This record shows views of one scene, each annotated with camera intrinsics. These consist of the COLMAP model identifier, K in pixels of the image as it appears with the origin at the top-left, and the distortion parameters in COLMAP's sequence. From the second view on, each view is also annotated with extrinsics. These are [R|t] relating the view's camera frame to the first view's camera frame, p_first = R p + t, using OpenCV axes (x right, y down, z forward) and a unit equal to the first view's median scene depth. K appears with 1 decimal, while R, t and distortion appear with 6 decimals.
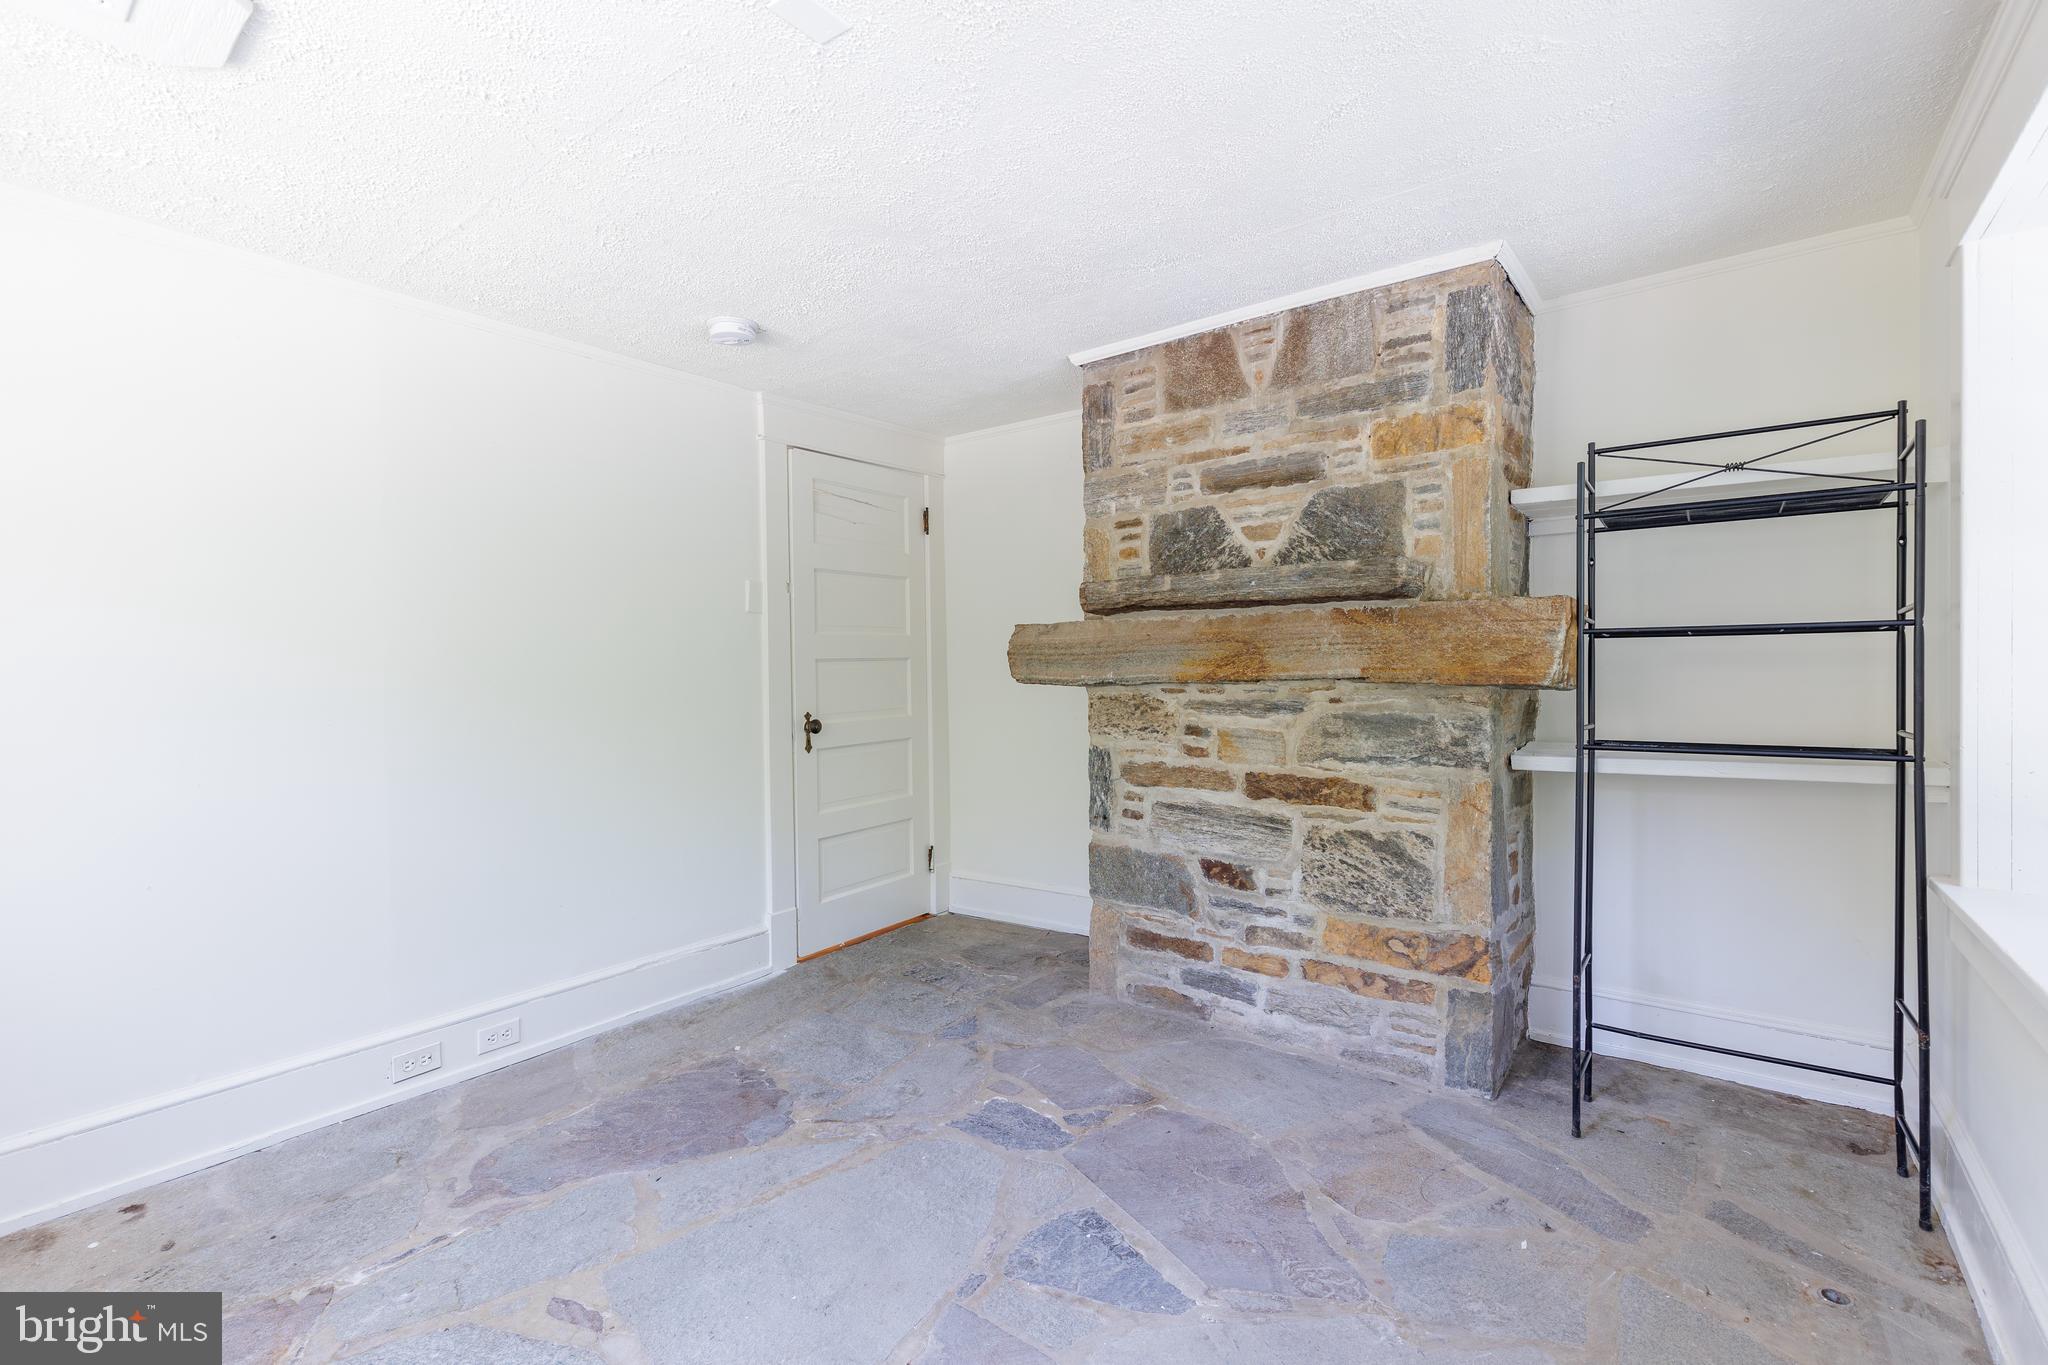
lens RADIAL K [[924.3, 0, 1019.5], [0, 924.3, 676.3], [0, 0, 1]] dist [0.004760, -0.000079]
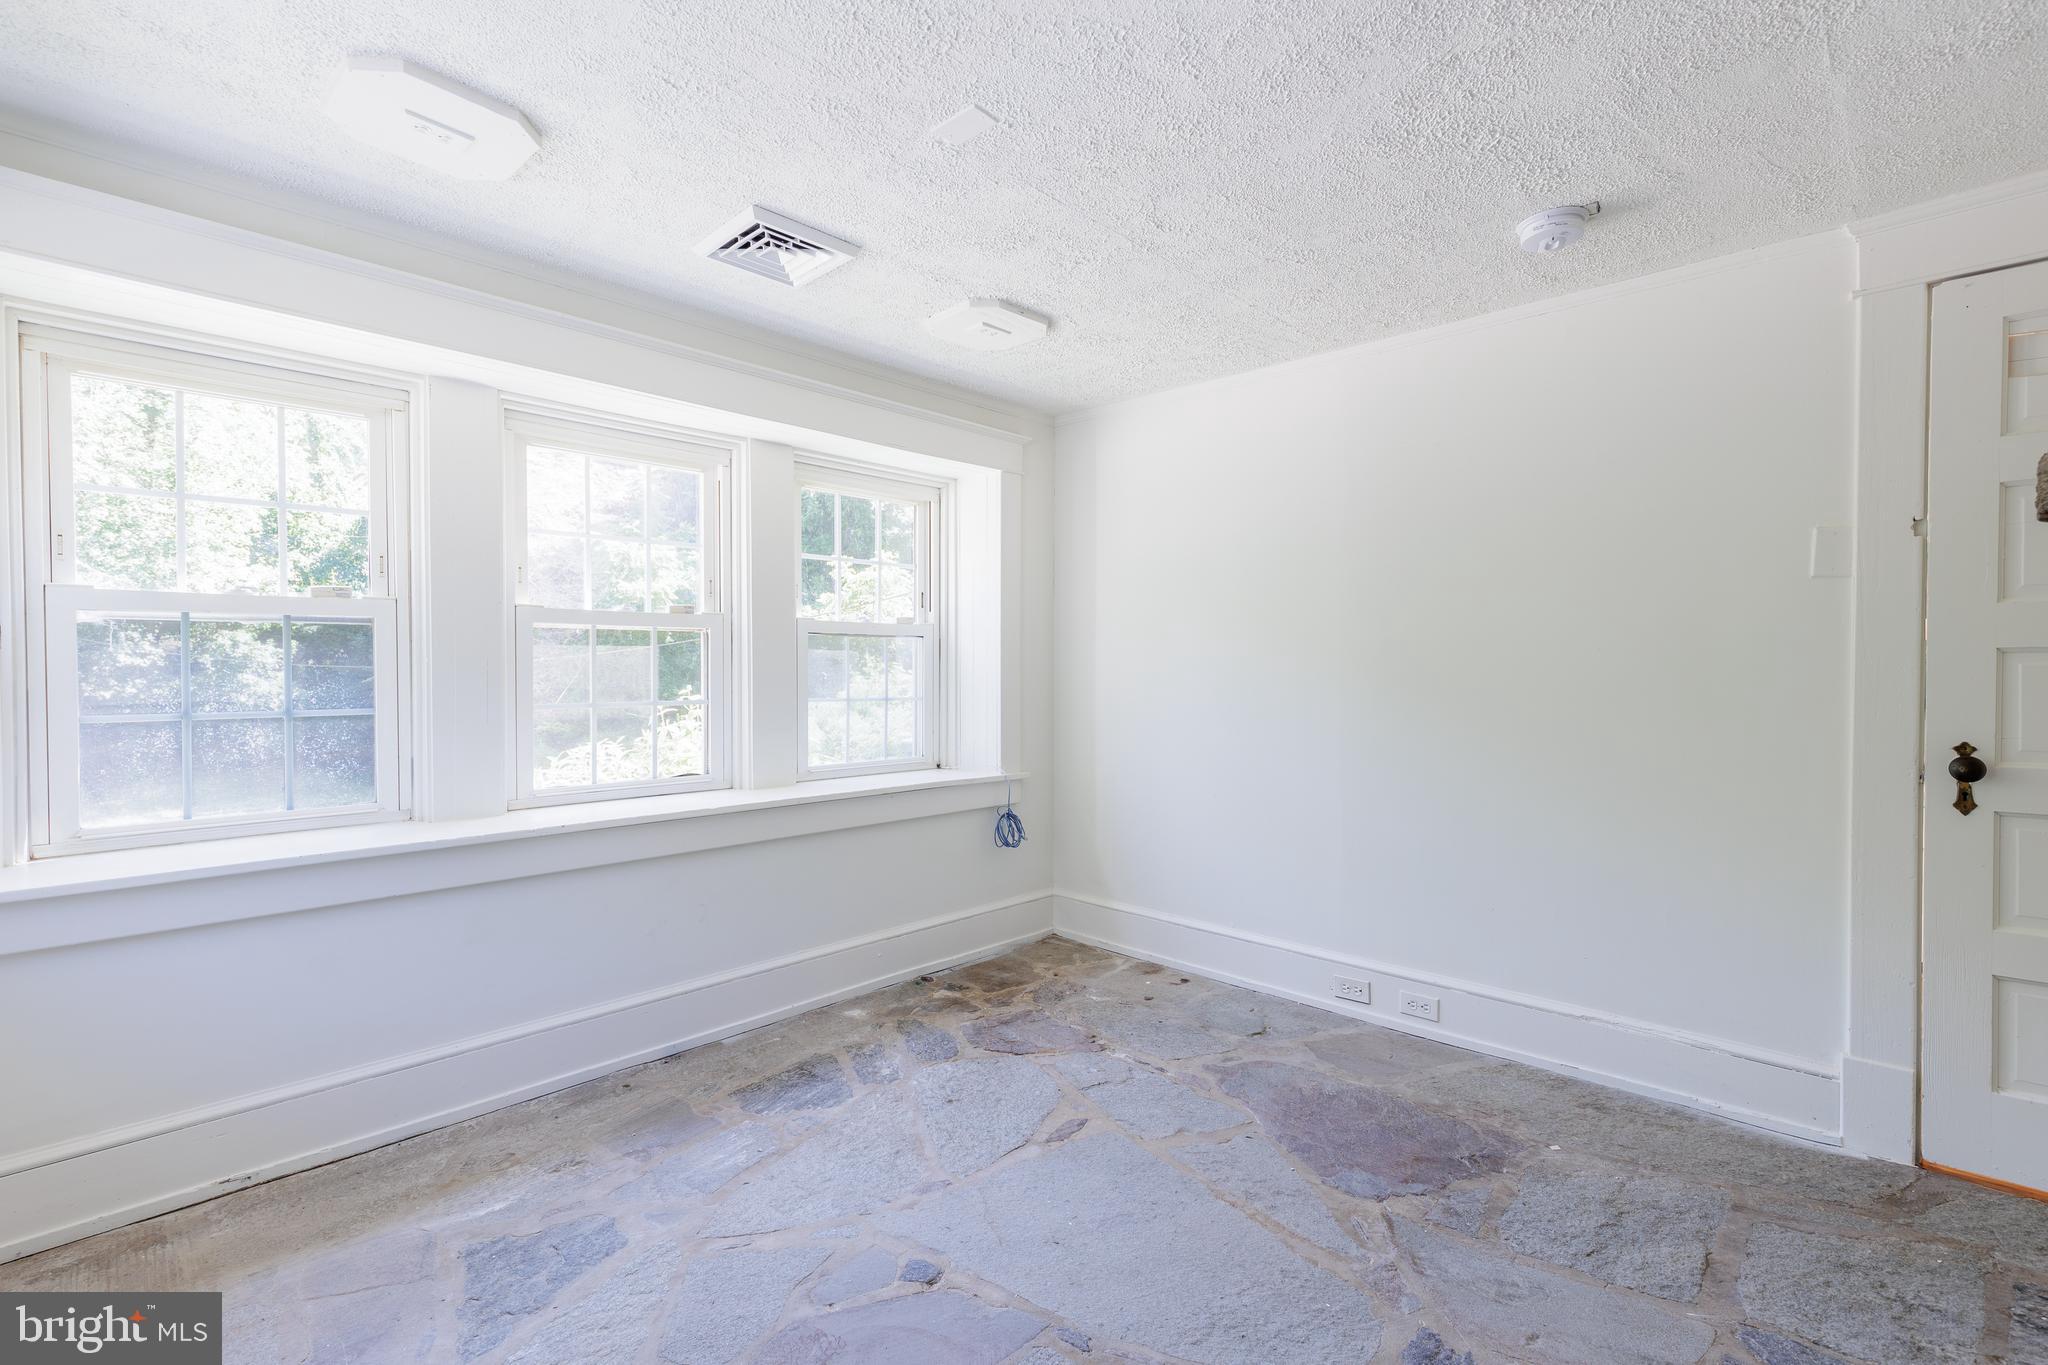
lens RADIAL K [[924.3, 0, 1019.5], [0, 924.3, 676.3], [0, 0, 1]] dist [0.004760, -0.000079]
pose [[-0.114503, 0.026888, -0.993059, 0.589689], [-0.012243, 0.999520, 0.028475, -0.015920], [0.993347, 0.015419, -0.114119, 0.724336]]
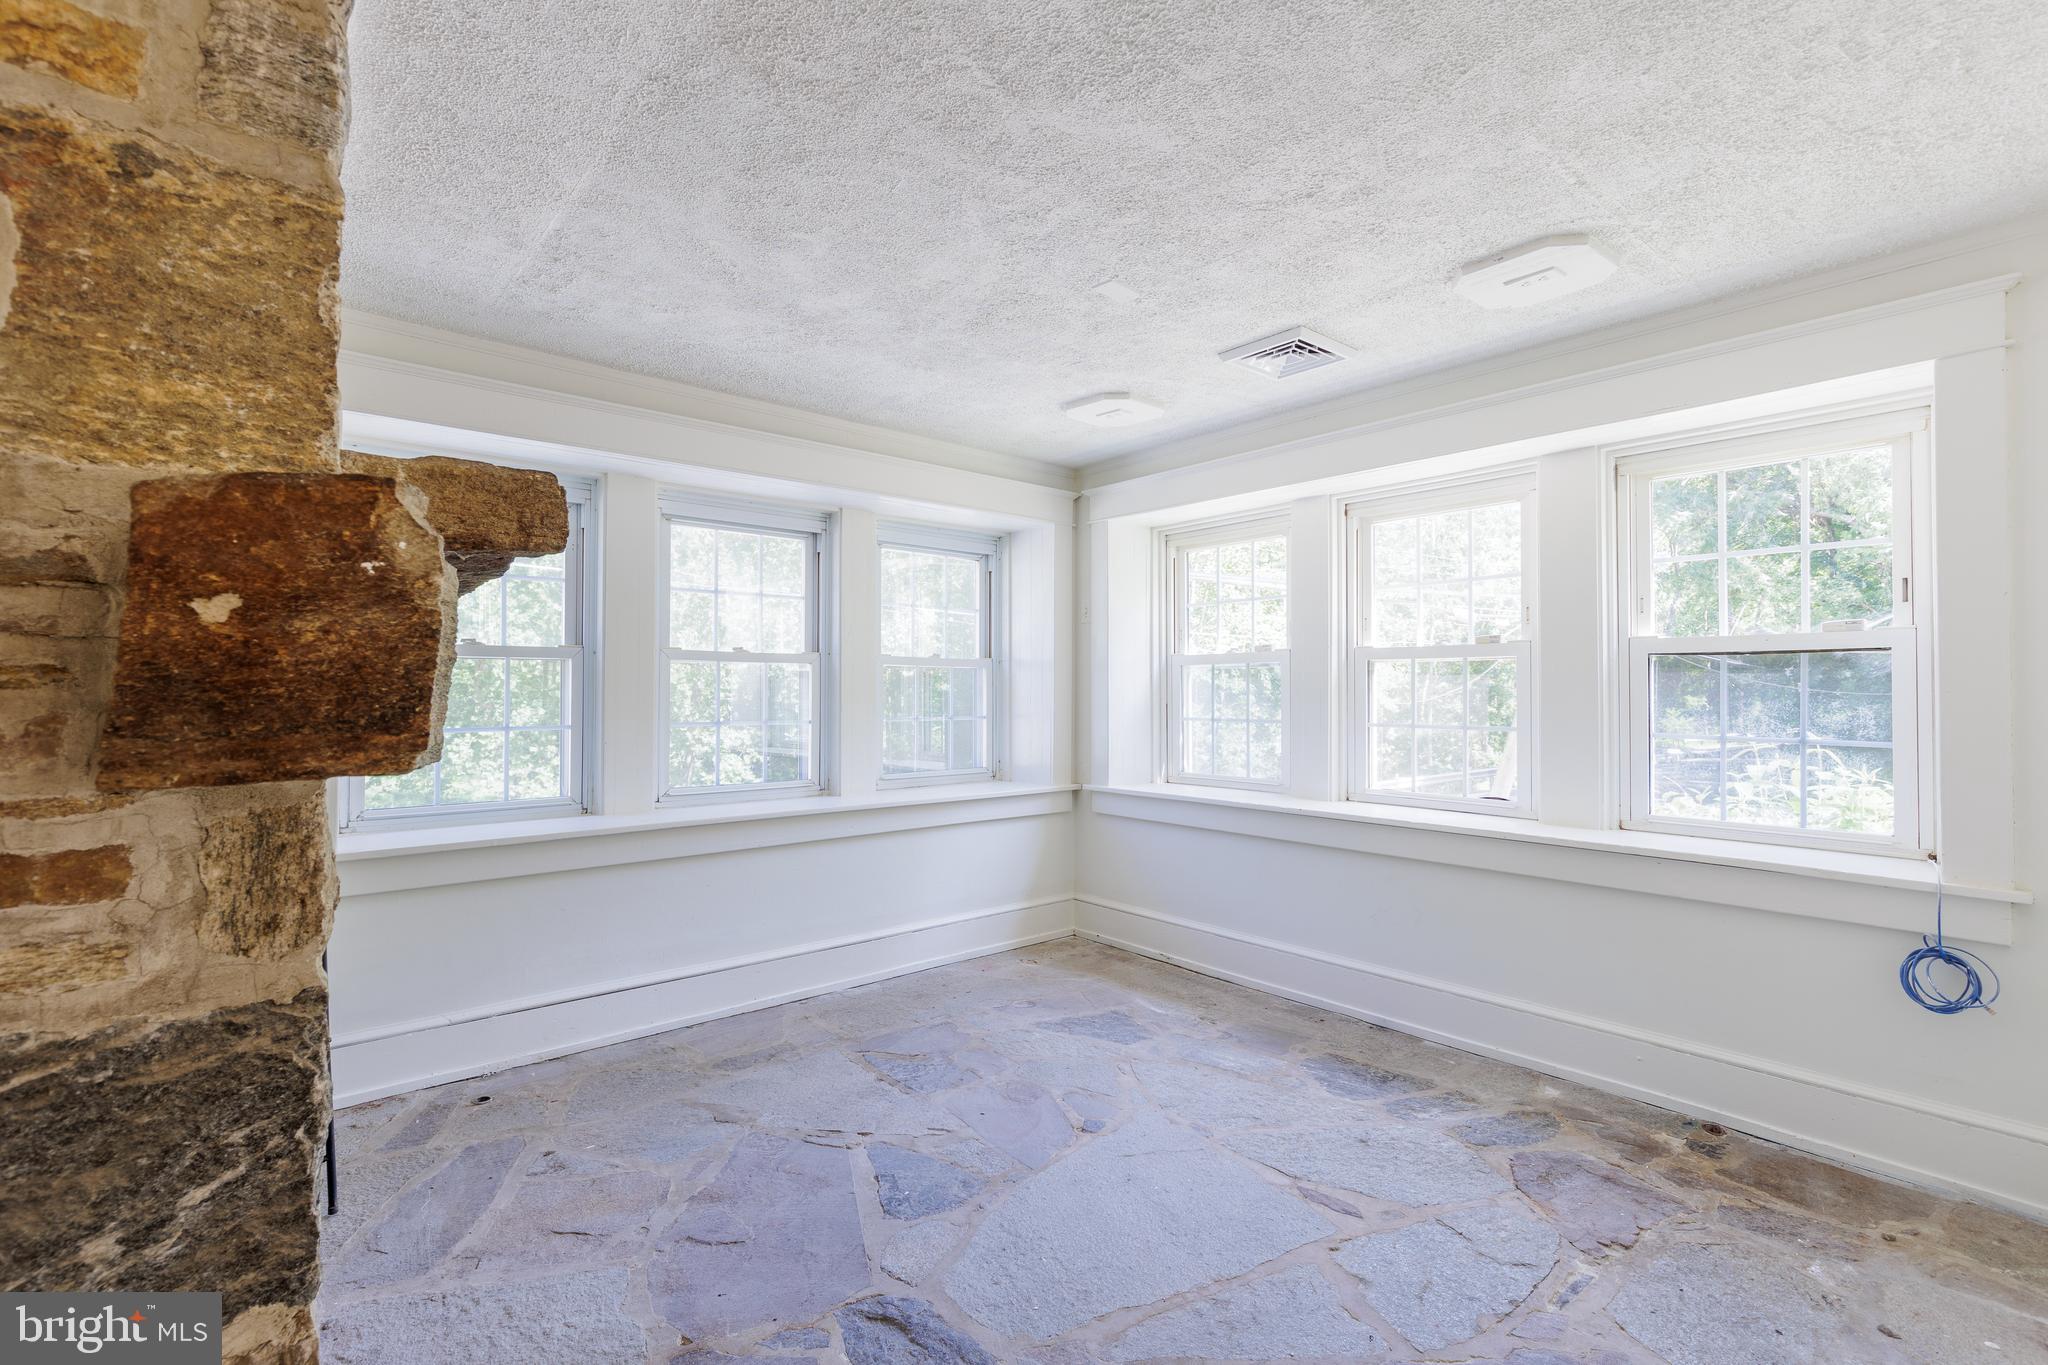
lens RADIAL K [[924.3, 0, 1019.5], [0, 924.3, 676.3], [0, 0, 1]] dist [0.004760, -0.000079]
pose [[-0.976542, 0.017149, 0.214643, -0.236180], [0.015803, 0.999843, -0.007987, -0.013092], [-0.214746, -0.004408, -0.976660, 1.559370]]
